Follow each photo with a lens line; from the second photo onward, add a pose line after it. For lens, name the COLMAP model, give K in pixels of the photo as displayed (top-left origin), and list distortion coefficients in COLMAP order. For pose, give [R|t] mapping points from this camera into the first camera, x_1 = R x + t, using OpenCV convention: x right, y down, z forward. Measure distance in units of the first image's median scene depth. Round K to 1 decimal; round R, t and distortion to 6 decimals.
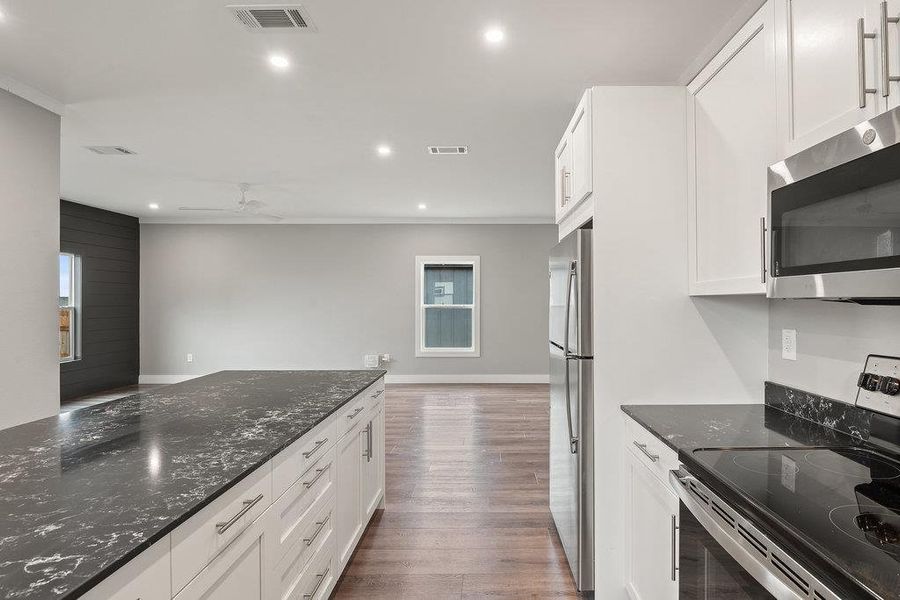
lens RADIAL K [[453.9, 0, 490.1], [0, 453.9, 301.6], [0, 0, 1]] dist [-0.005459, -0.000043]
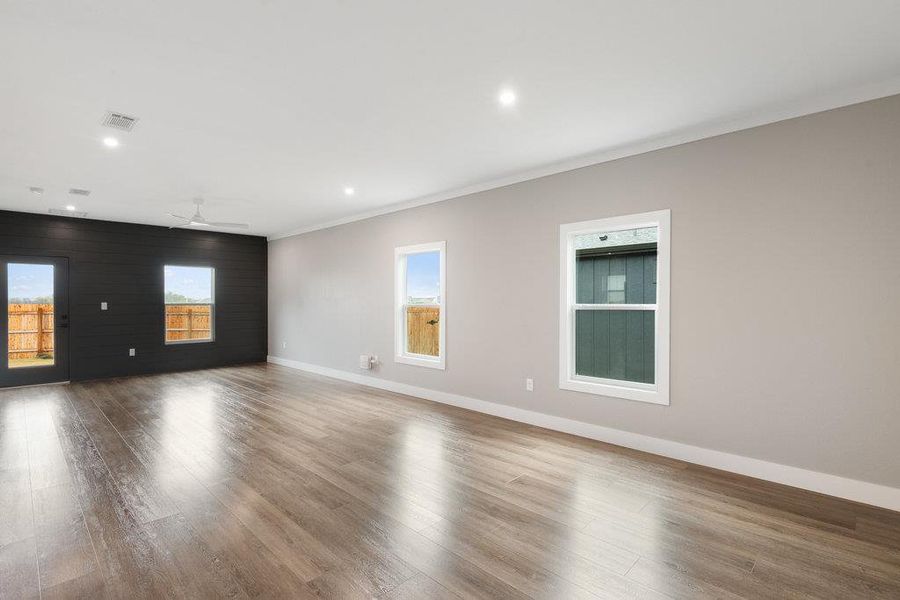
lens RADIAL K [[438.1, 0, 441.0], [0, 438.1, 298.2], [0, 0, 1]] dist [-0.002463, -0.004412]
pose [[0.692496, -0.003254, -0.721414, 0.923451], [0.002578, 0.999995, -0.002036, -0.001471], [0.721417, -0.000450, 0.692501, 0.857723]]
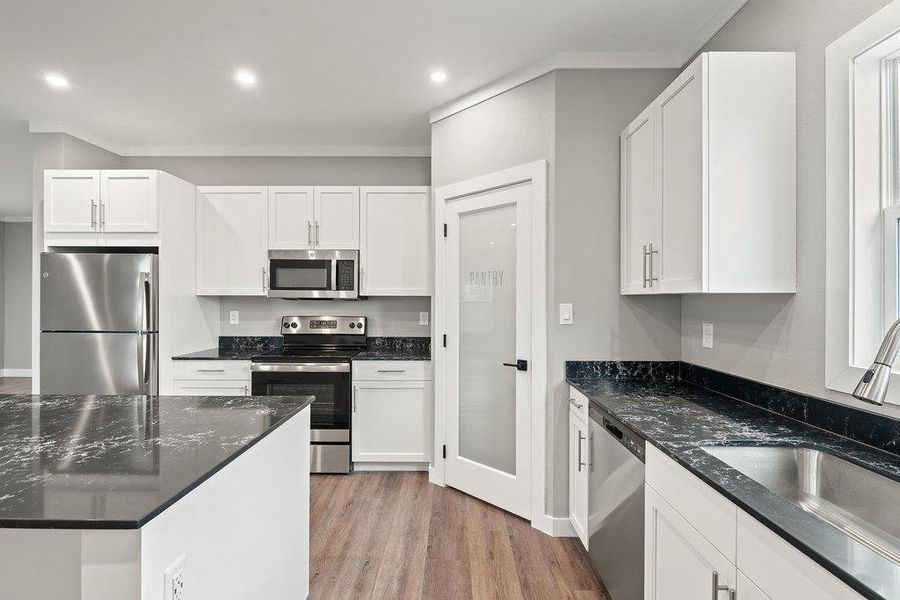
lens RADIAL K [[407.5, 0, 446.8], [0, 407.5, 298.2], [0, 0, 1]] dist [-0.003840, -0.002940]
pose [[0.021637, 0.004659, 0.999755, -0.607677], [-0.003738, 0.999983, -0.004579, 0.001598], [-0.999759, -0.003638, 0.021654, -0.045281]]
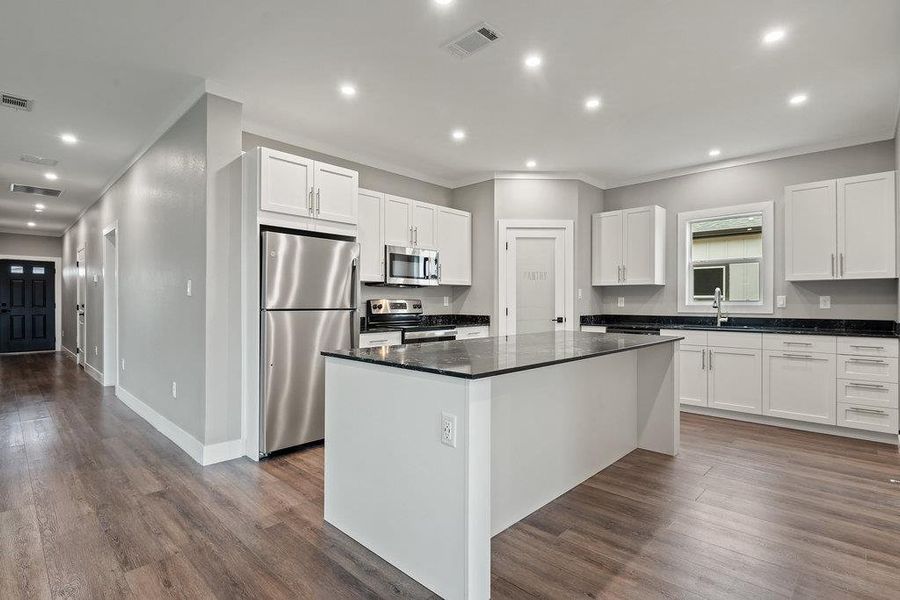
lens RADIAL K [[438.1, 0, 447.0], [0, 438.1, 302.2], [0, 0, 1]] dist [-0.002463, -0.004412]
pose [[-0.712843, 0.001481, 0.701322, -0.674173], [-0.000088, 0.999998, -0.002201, 0.047573], [-0.701324, -0.001630, -0.712841, 1.008249]]
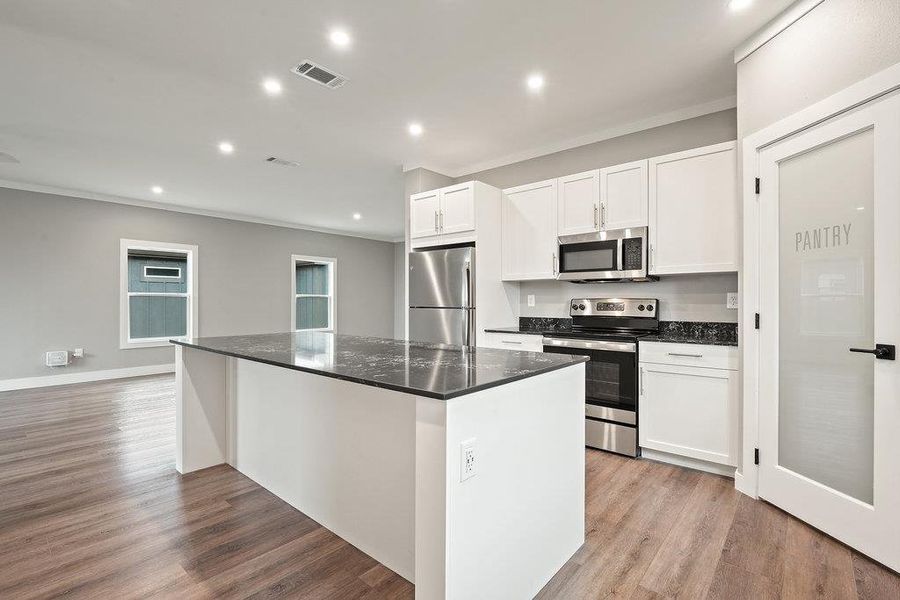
lens RADIAL K [[407.5, 0, 450.1], [0, 407.5, 302.1], [0, 0, 1]] dist [-0.003840, -0.002940]
pose [[0.660779, -0.000223, 0.750580, -0.622493], [-0.001505, 0.999998, 0.001623, 0.044842], [-0.750579, -0.002202, 0.660777, -0.080819]]
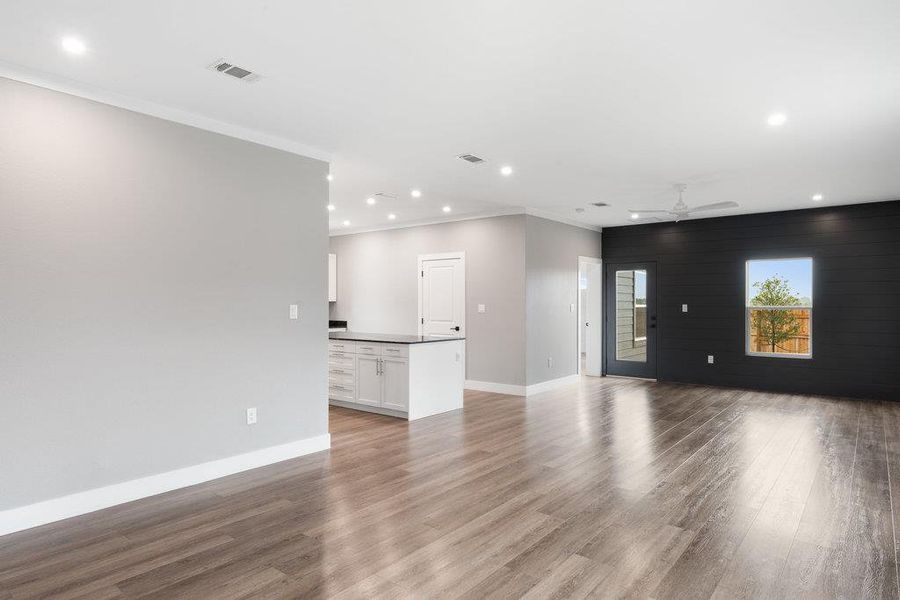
lens RADIAL K [[527.0, 0, 446.6], [0, 527.0, 304.9], [0, 0, 1]] dist [-0.007179, -0.000314]
pose [[-0.636100, 0.003623, -0.771598, 0.889626], [-0.000640, 0.999986, 0.005223, -0.001147], [0.771606, 0.003817, -0.636089, 1.721053]]
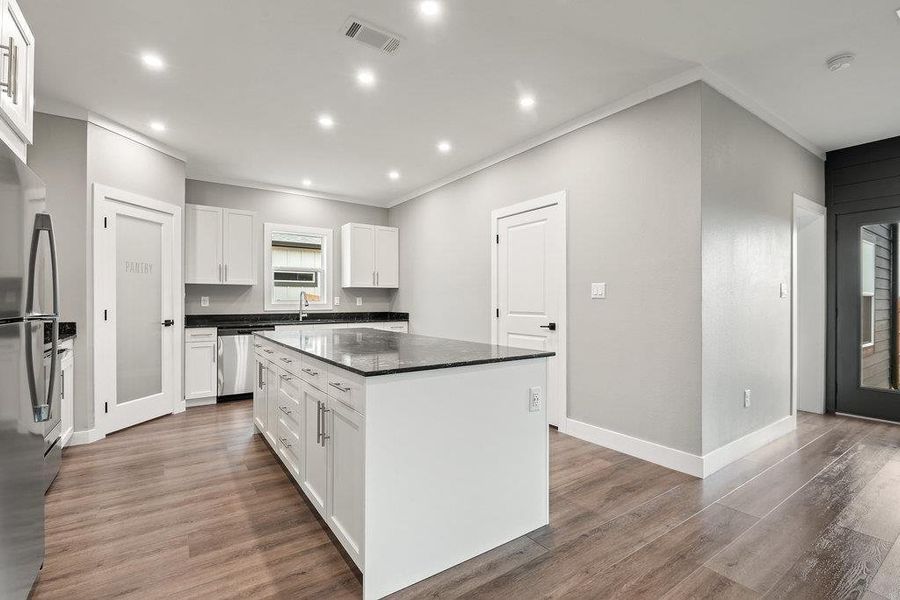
lens RADIAL K [[407.5, 0, 449.3], [0, 407.5, 301.3], [0, 0, 1]] dist [-0.003840, -0.002940]
pose [[-0.826864, 0.001649, -0.562399, -0.017778], [0.001884, 0.999998, 0.000162, 0.044792], [0.562399, -0.000926, -0.826866, 1.071857]]
